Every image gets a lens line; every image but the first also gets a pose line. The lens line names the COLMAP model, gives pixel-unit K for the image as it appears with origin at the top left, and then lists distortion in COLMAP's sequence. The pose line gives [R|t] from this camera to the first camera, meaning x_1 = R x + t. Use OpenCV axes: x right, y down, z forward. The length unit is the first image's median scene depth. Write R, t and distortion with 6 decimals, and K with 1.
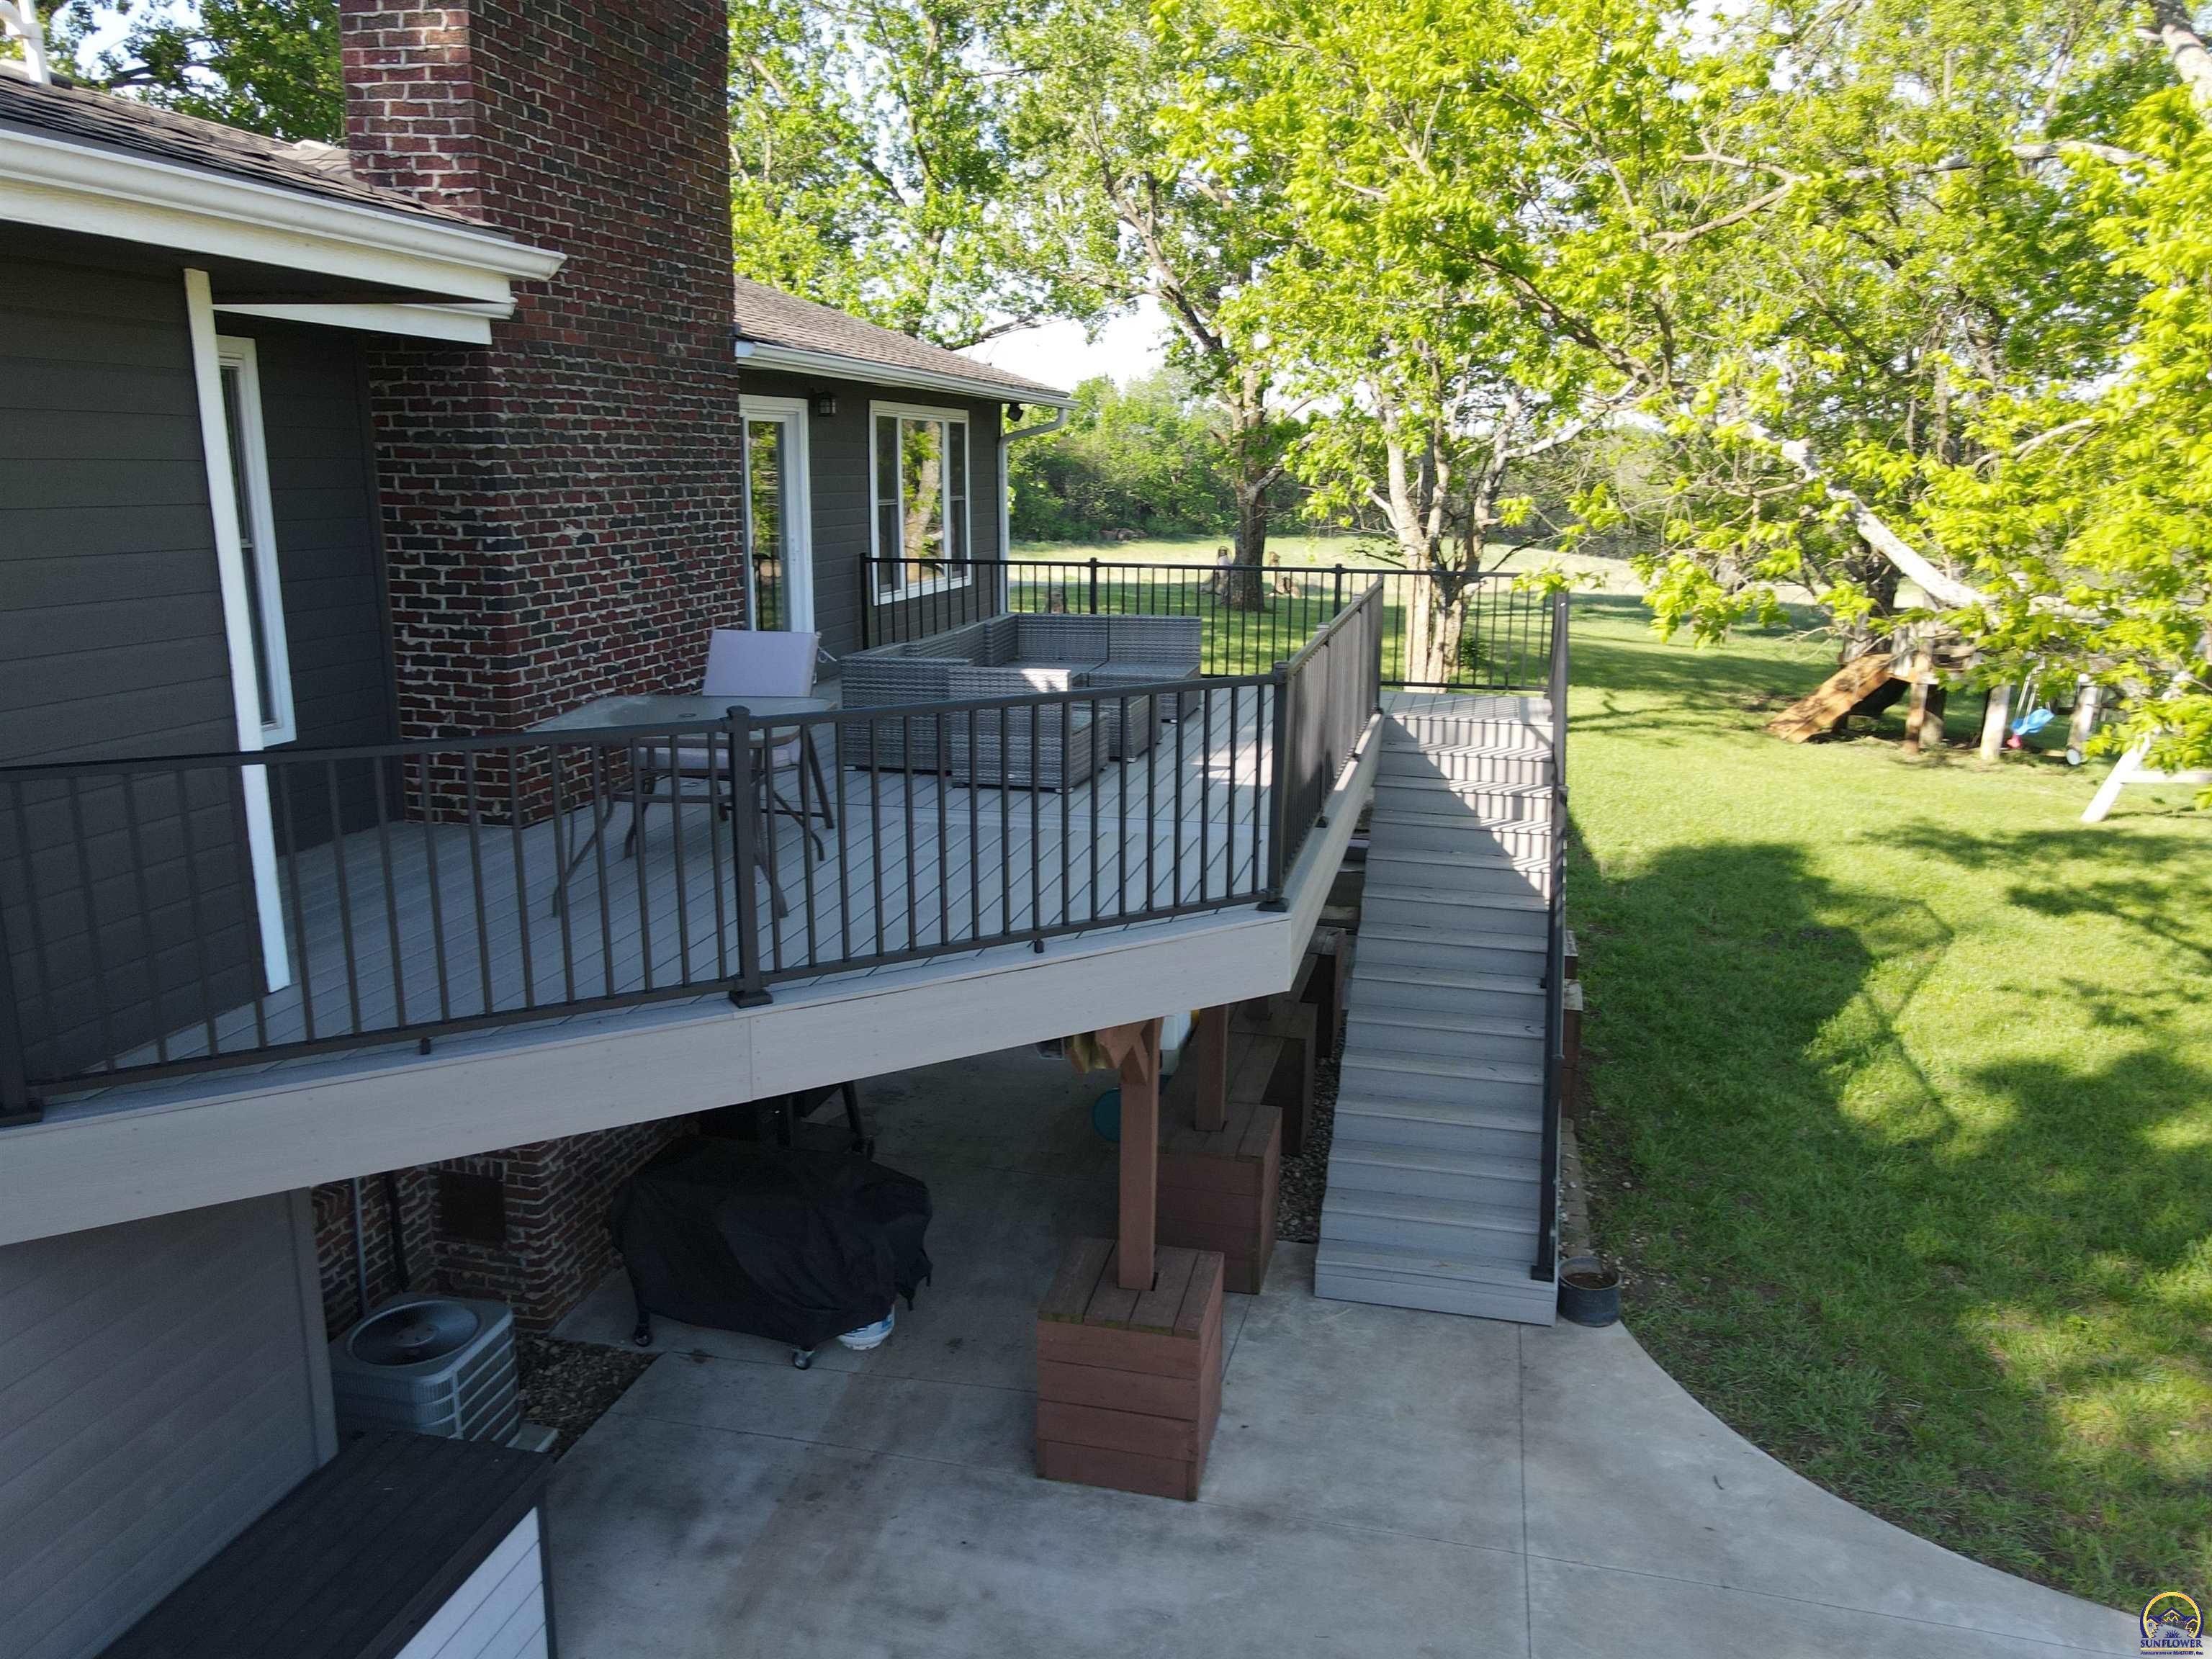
lens RADIAL K [[1618.0, 0, 1119.5], [0, 1618.0, 836.3], [0, 0, 1]] dist [0.021446, -0.001681]
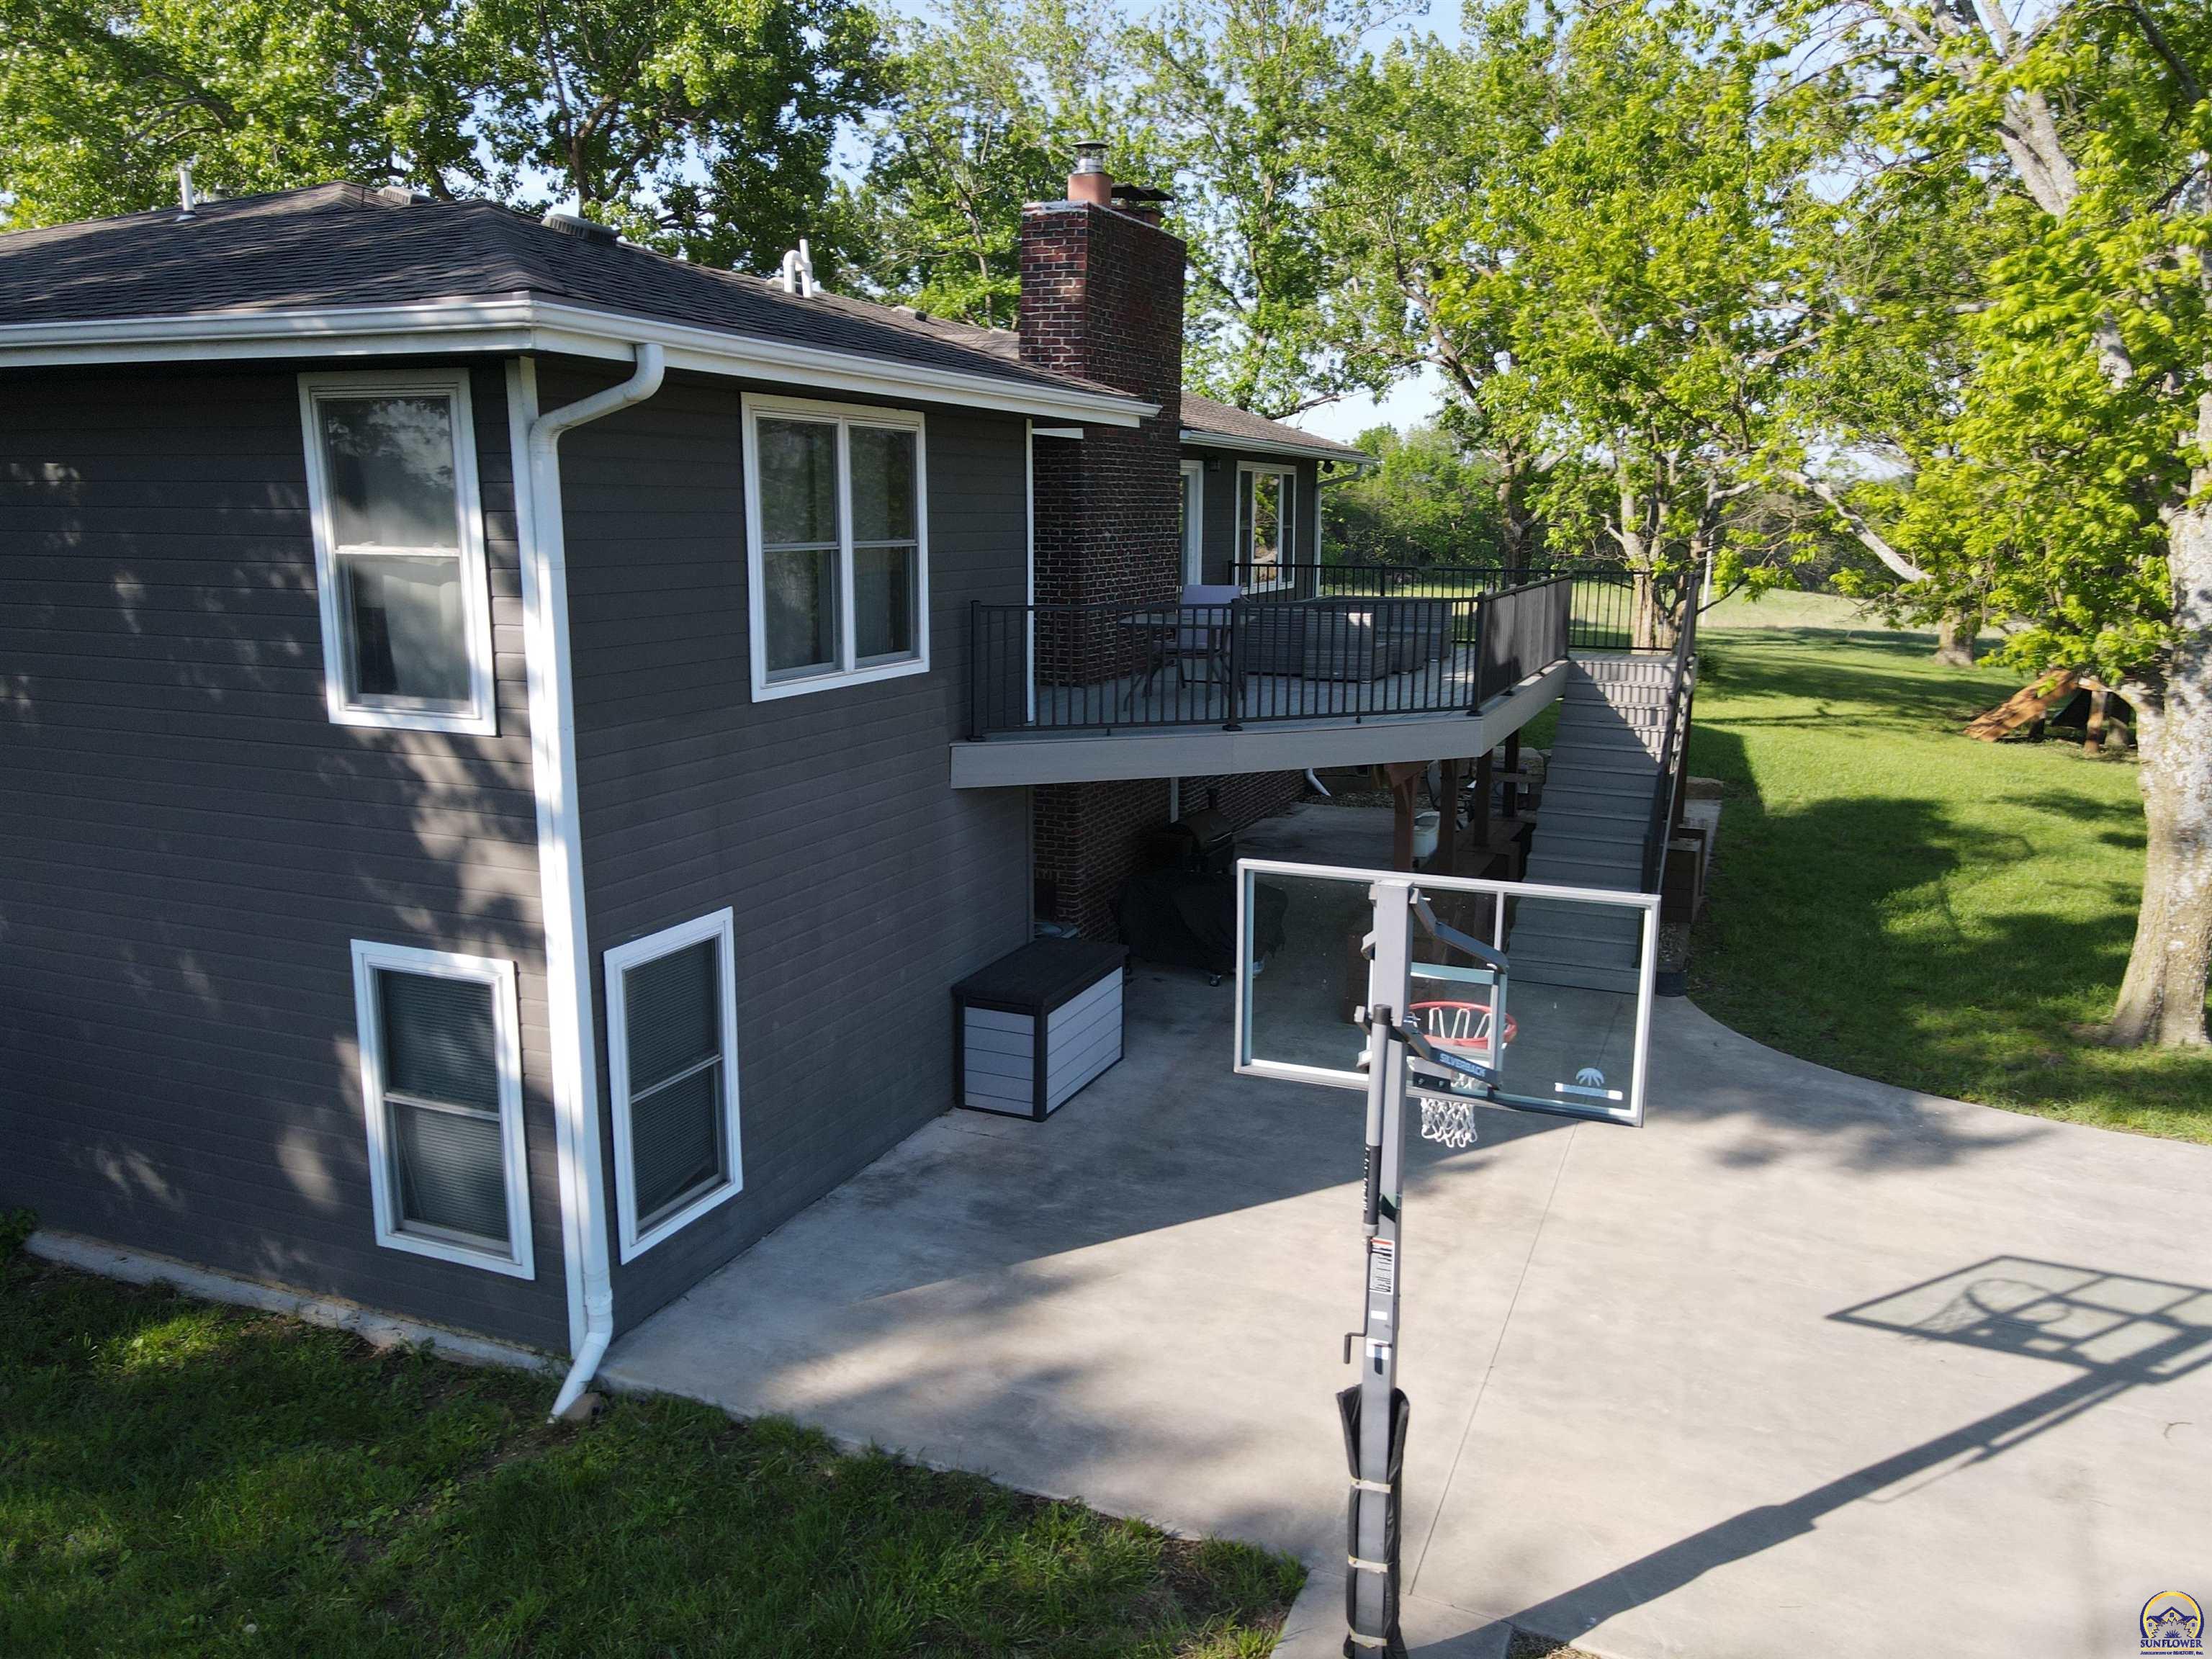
lens RADIAL K [[1618.0, 0, 1124.5], [0, 1618.0, 830.1], [0, 0, 1]] dist [0.021446, -0.001681]
pose [[0.986452, 0.029469, -0.161383, -0.003236], [-0.034595, 0.998979, -0.029046, 0.176011], [0.160362, 0.034236, 0.986464, -0.710179]]
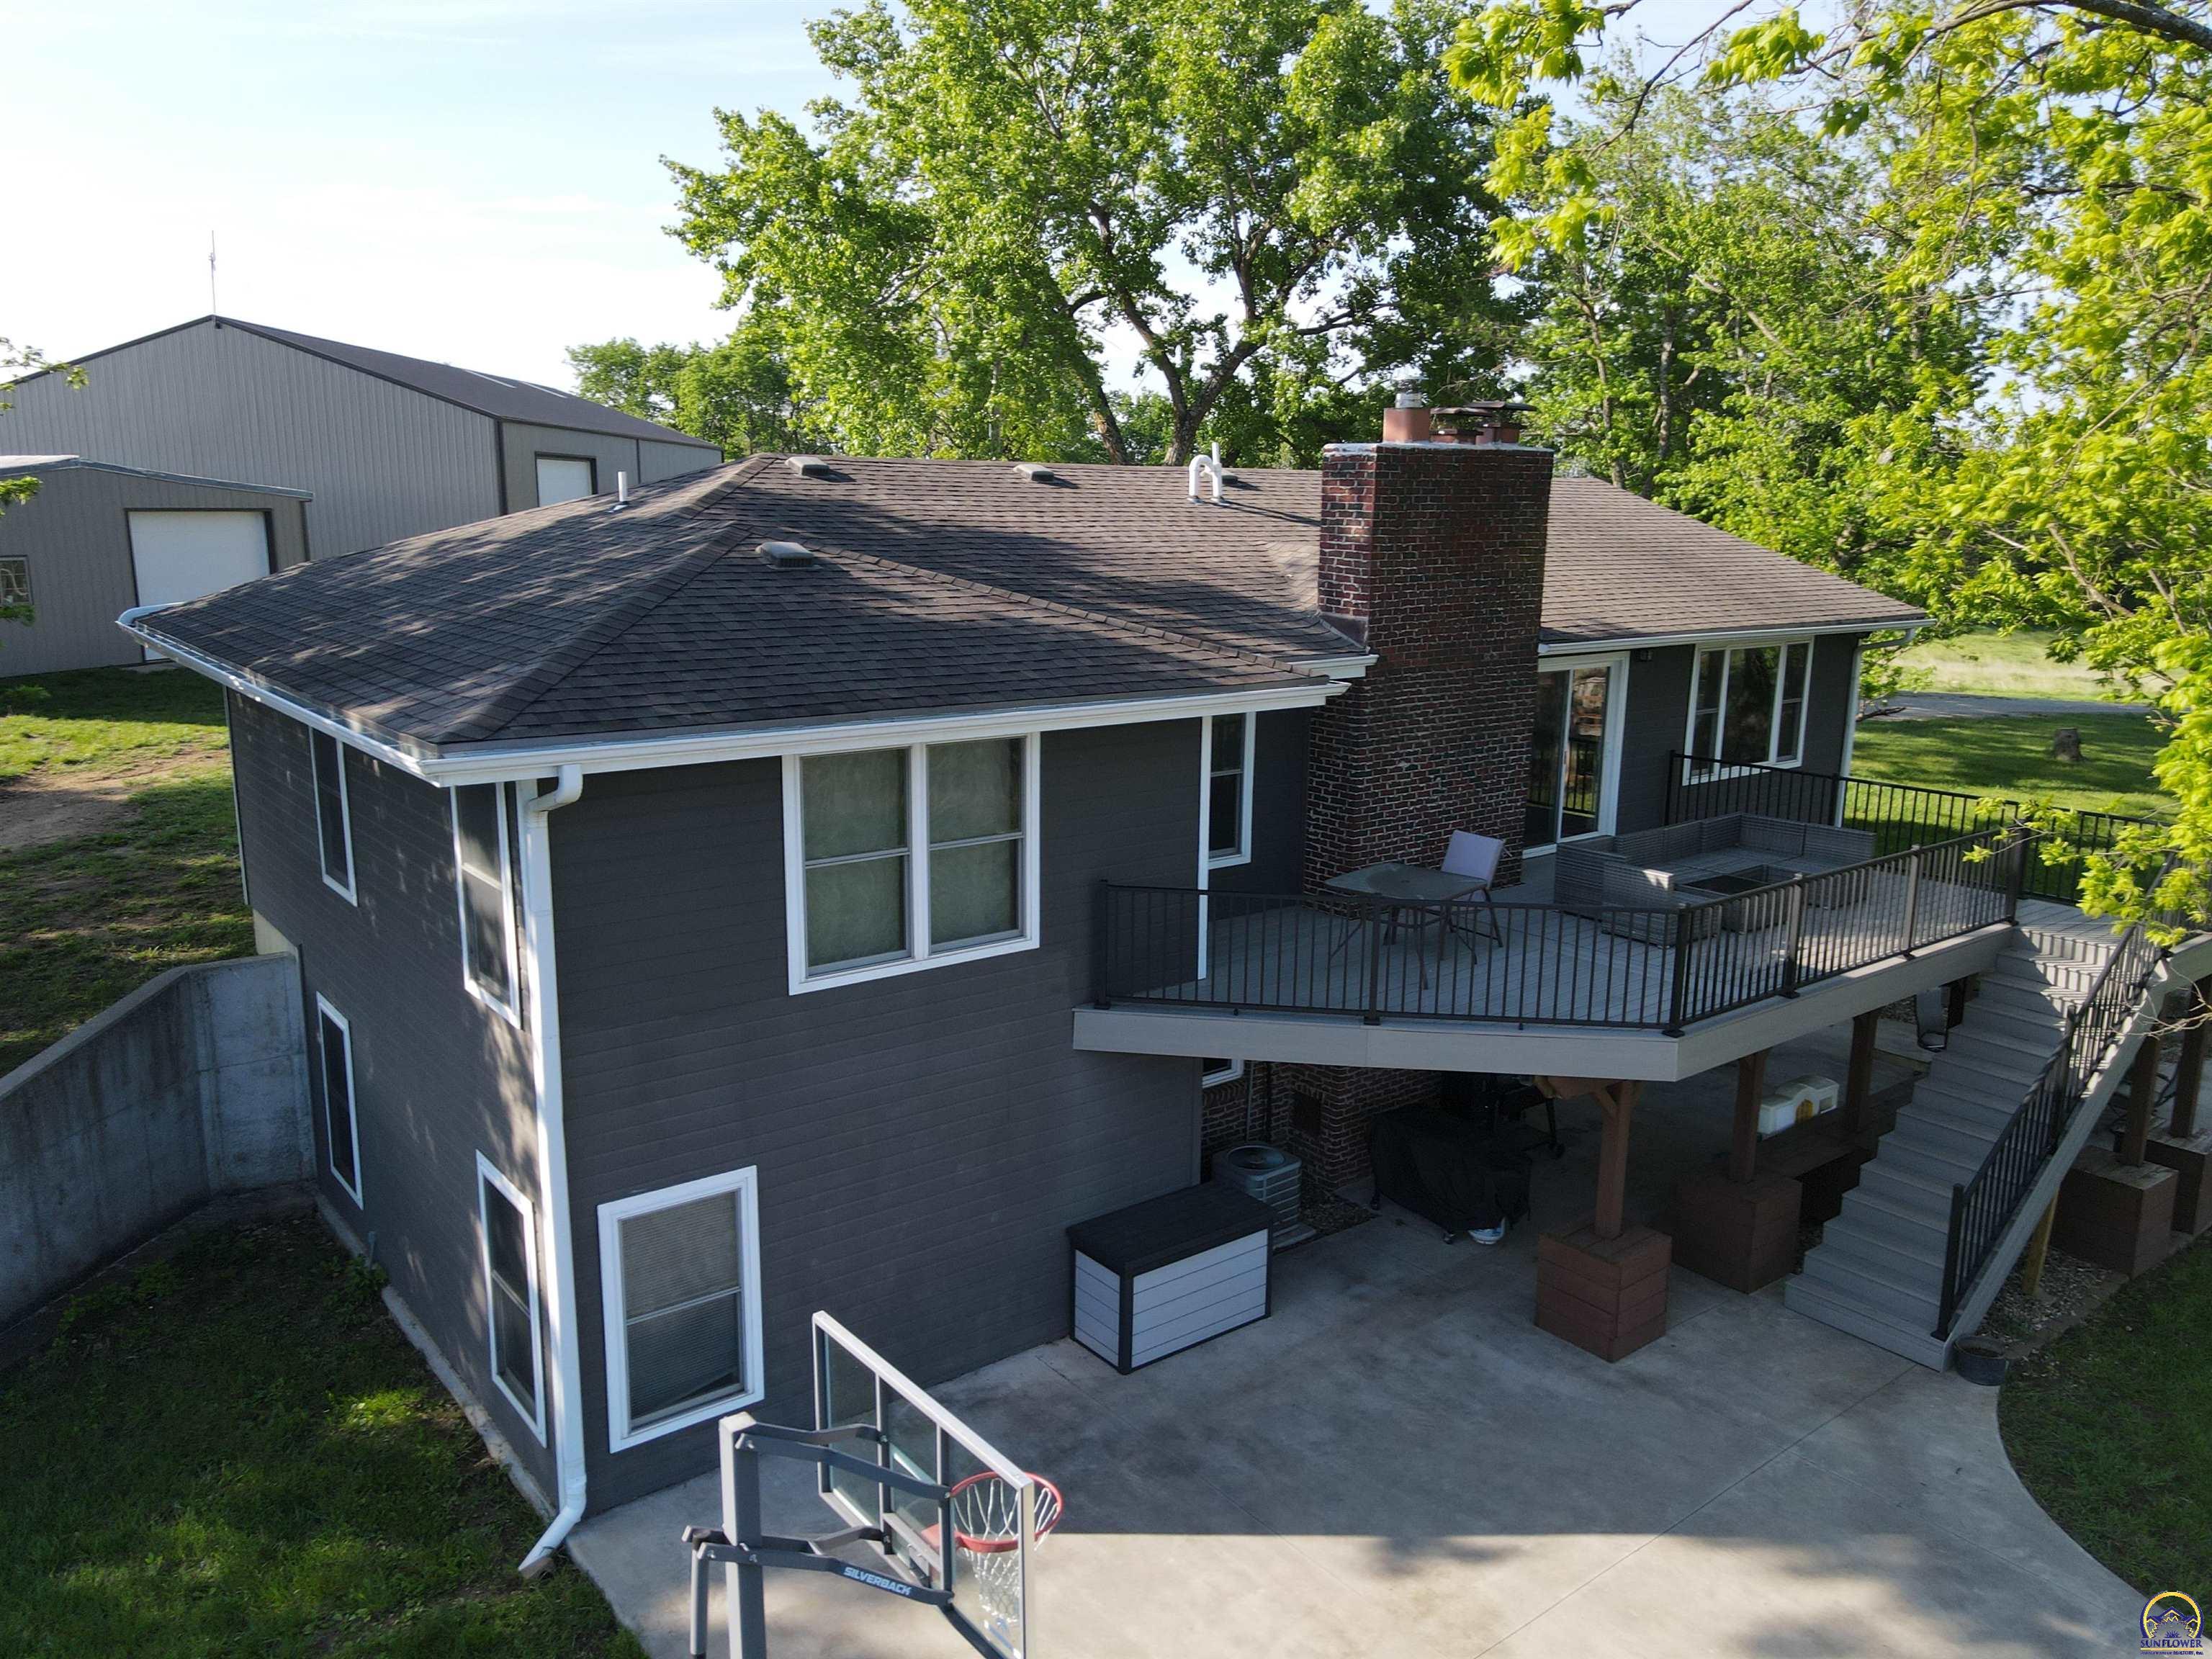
lens RADIAL K [[1618.0, 0, 1115.8], [0, 1618.0, 842.4], [0, 0, 1]] dist [0.021446, -0.001681]
pose [[0.782617, 0.129577, -0.608868, 0.461874], [-0.145859, 0.989038, 0.023002, -0.080438], [0.605174, 0.070807, 0.792938, -0.559872]]
